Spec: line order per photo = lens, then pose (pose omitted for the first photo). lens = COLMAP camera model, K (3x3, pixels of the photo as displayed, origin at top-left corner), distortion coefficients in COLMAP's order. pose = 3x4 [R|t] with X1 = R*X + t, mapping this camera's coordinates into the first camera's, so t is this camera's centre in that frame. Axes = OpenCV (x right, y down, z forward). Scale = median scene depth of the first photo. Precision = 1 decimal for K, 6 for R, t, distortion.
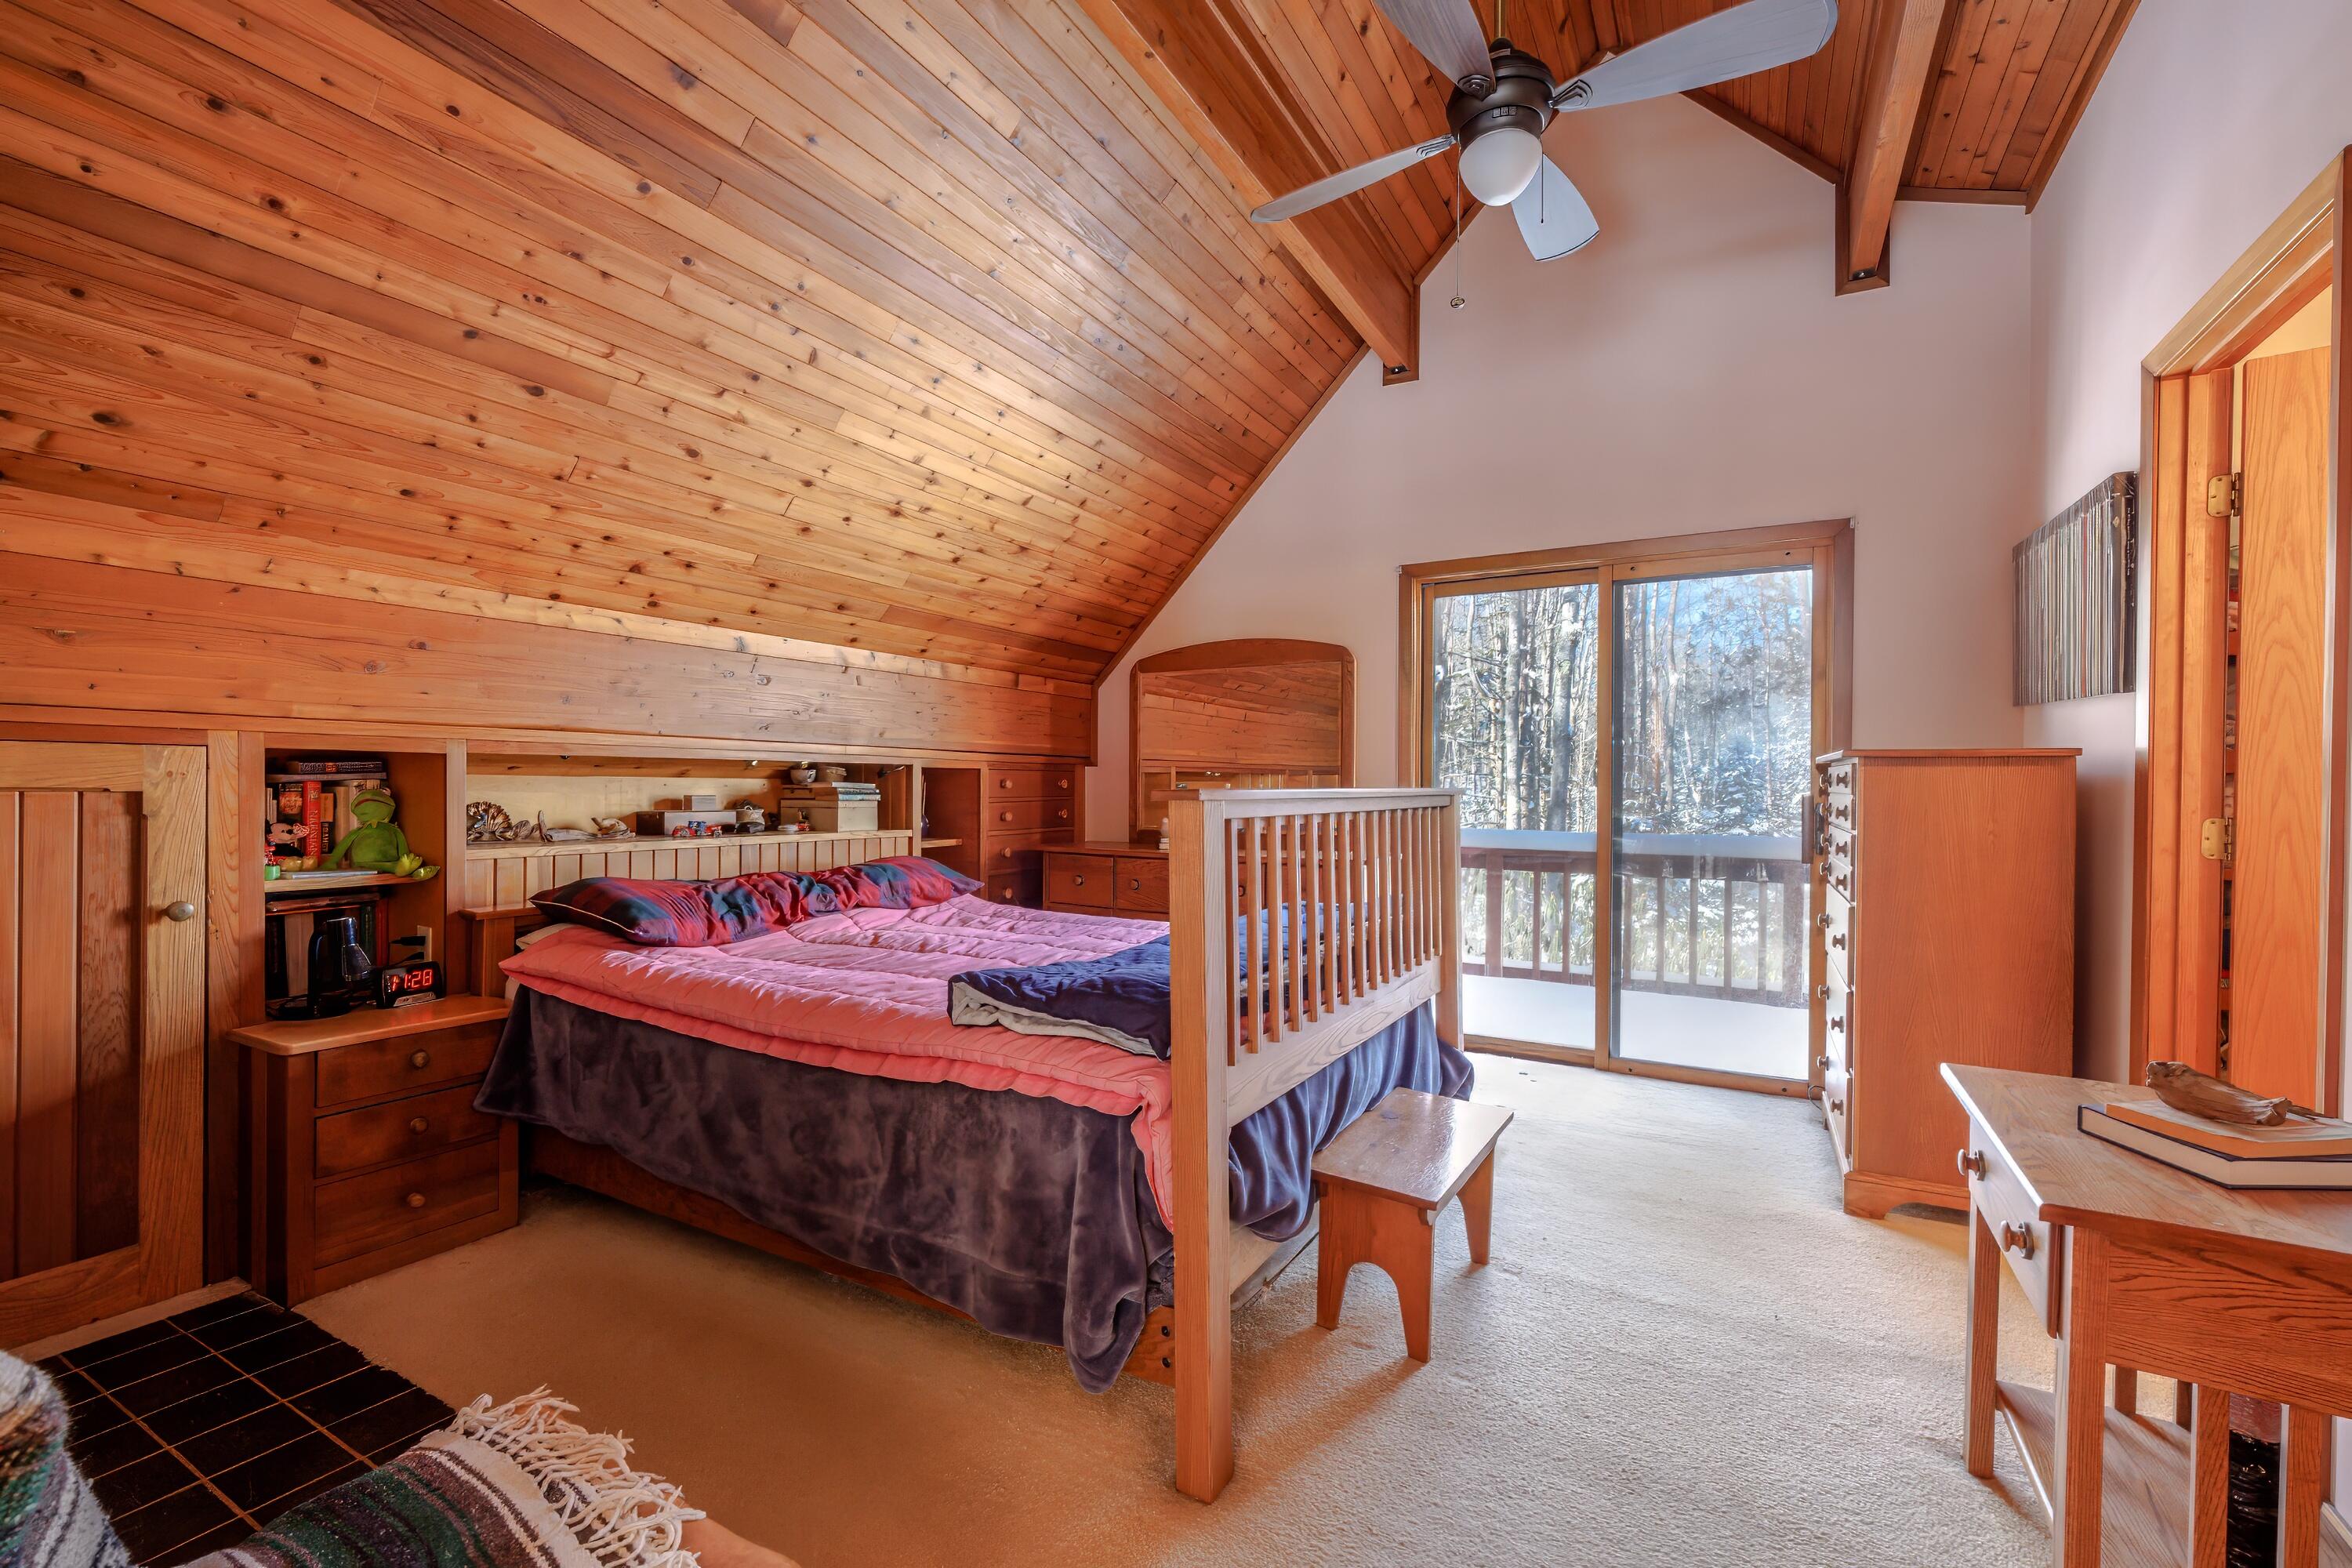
lens RADIAL K [[1003.5, 0, 1174.1], [0, 1003.5, 787.5], [0, 0, 1]] dist [0.001798, 0.000085]
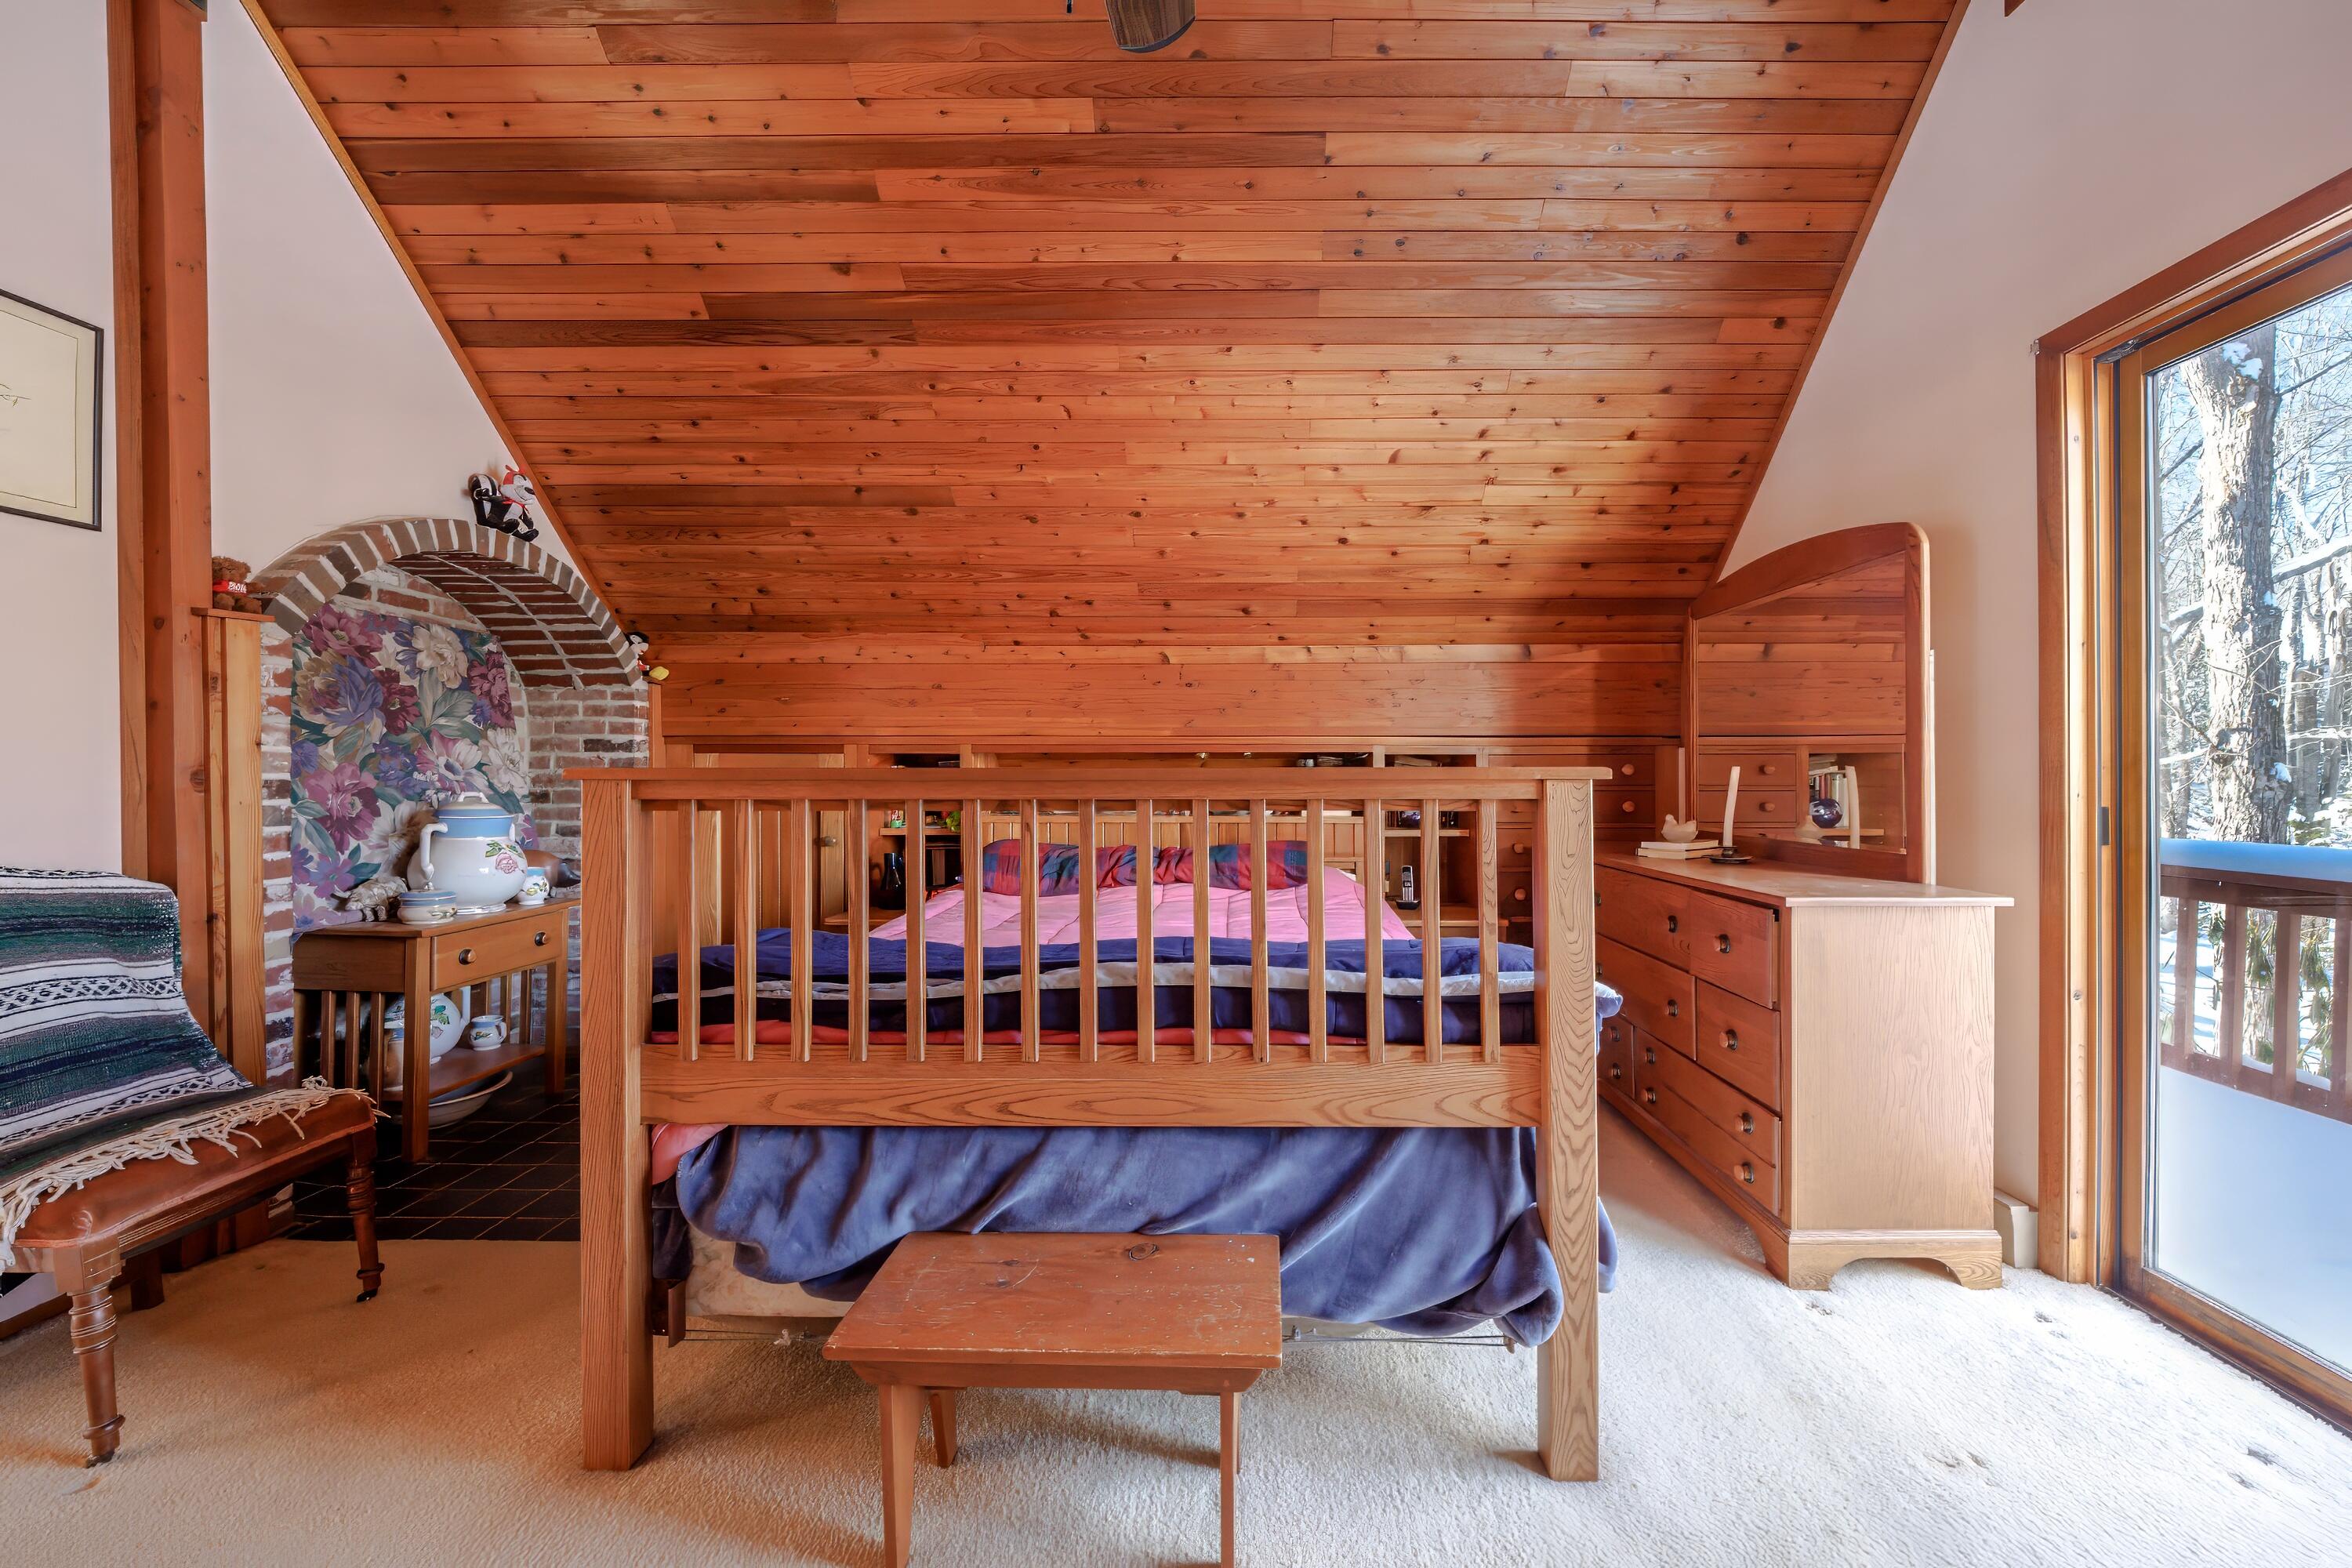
lens RADIAL K [[893.9, 0, 1229.6], [0, 893.9, 782.9], [0, 0, 1]] dist [0.003245, -0.000244]
pose [[0.495584, -0.001820, -0.868558, 0.639851], [0.002471, 0.999997, -0.000686, 0.012128], [0.868557, -0.001807, 0.495586, 0.624973]]
